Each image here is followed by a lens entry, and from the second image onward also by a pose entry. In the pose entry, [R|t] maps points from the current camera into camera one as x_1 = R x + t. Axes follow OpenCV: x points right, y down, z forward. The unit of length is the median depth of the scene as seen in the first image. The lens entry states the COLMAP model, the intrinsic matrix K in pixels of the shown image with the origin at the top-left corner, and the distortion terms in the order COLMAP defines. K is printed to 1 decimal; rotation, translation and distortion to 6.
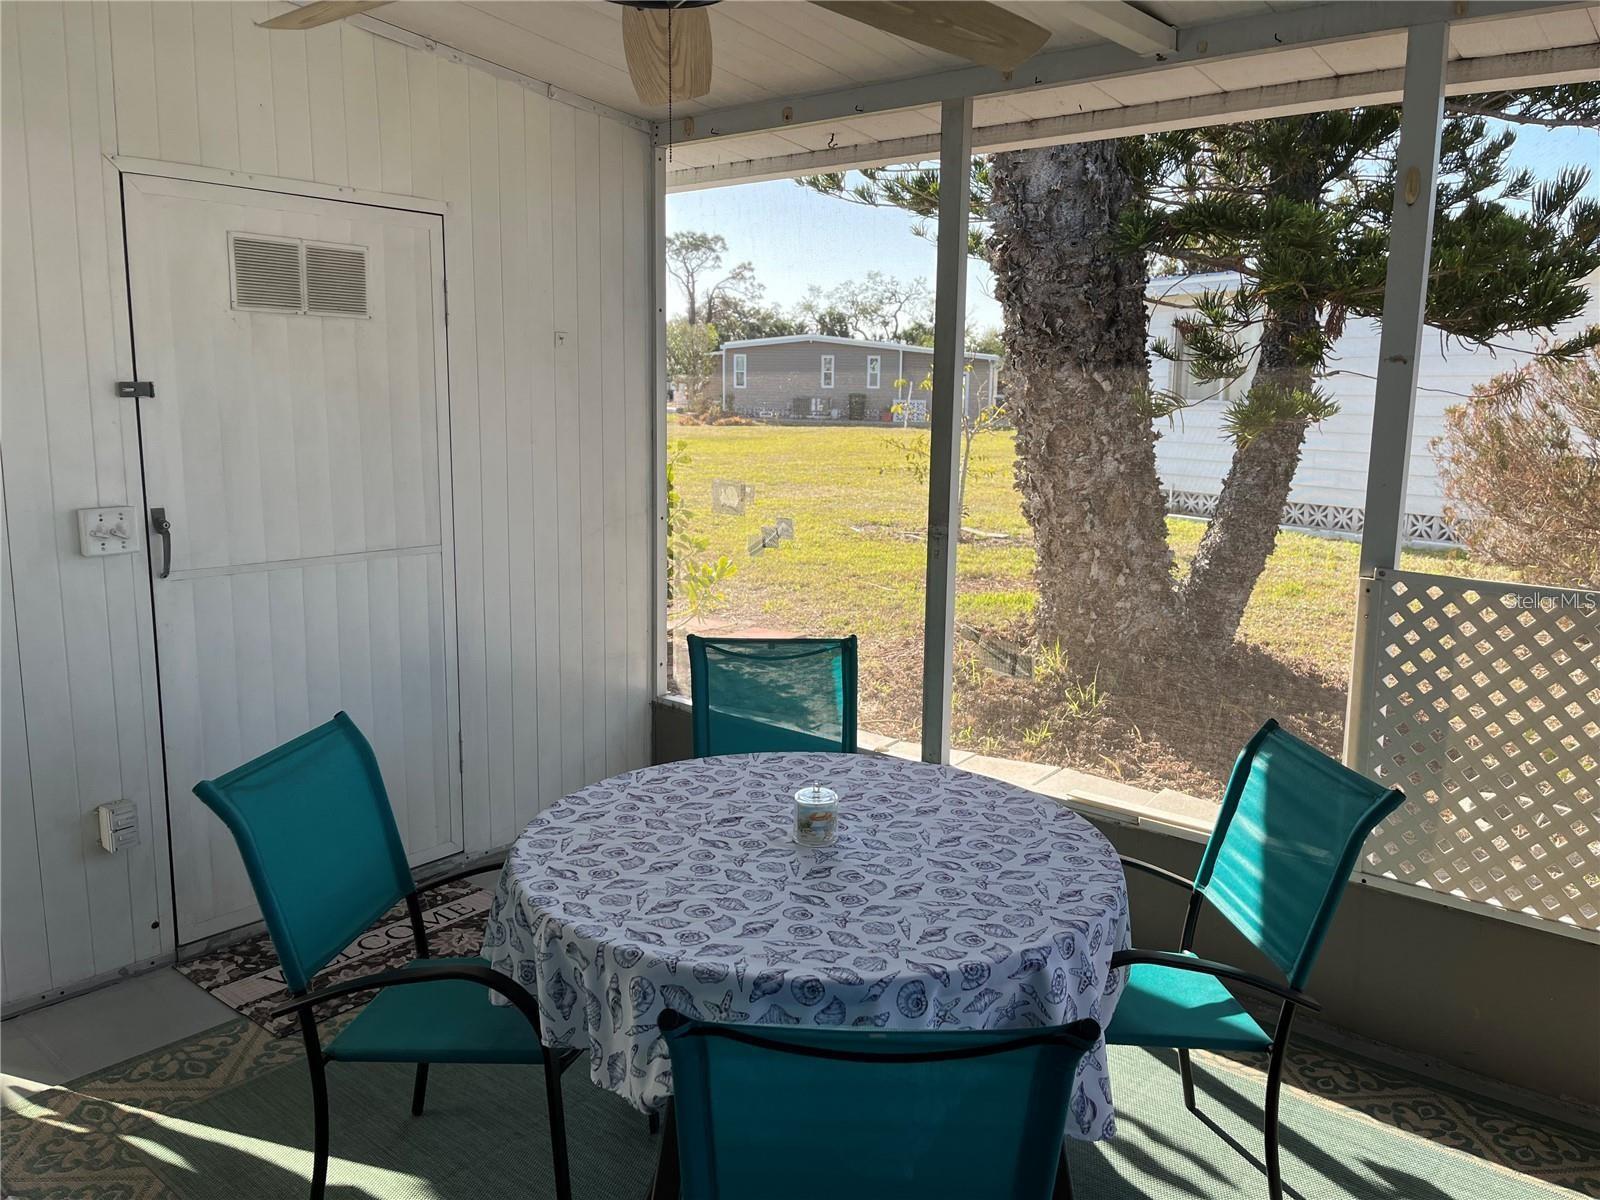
lens RADIAL K [[1212.0, 0, 809.1], [0, 1212.0, 594.9], [0, 0, 1]] dist [0.070126, -0.094760]
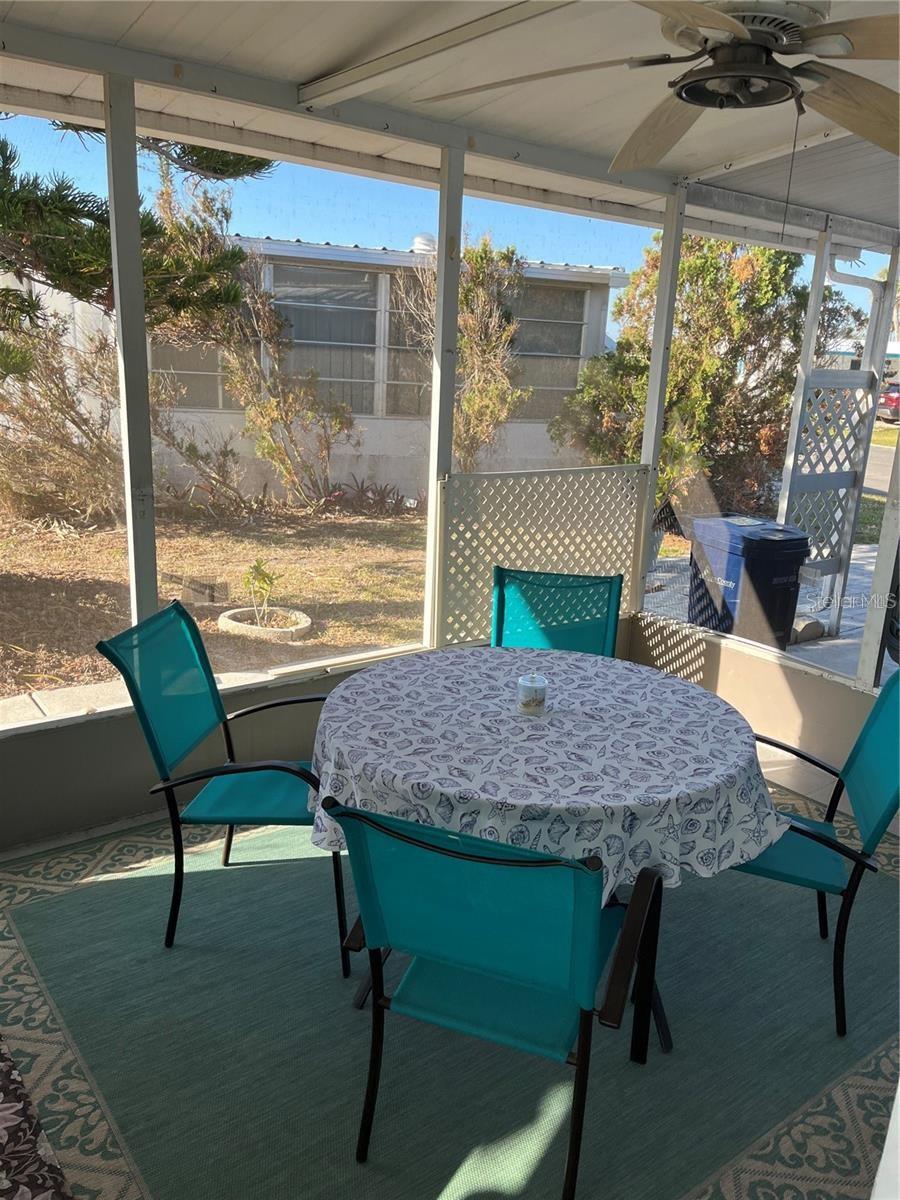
lens RADIAL K [[909.0, 0, 457.8], [0, 909.0, 609.2], [0, 0, 1]] dist [0.070126, -0.094760]
pose [[0.228885, -0.256940, 0.938932, -0.971858], [0.130170, 0.963953, 0.232055, -0.164752], [-0.964711, 0.069106, 0.254080, 0.816920]]
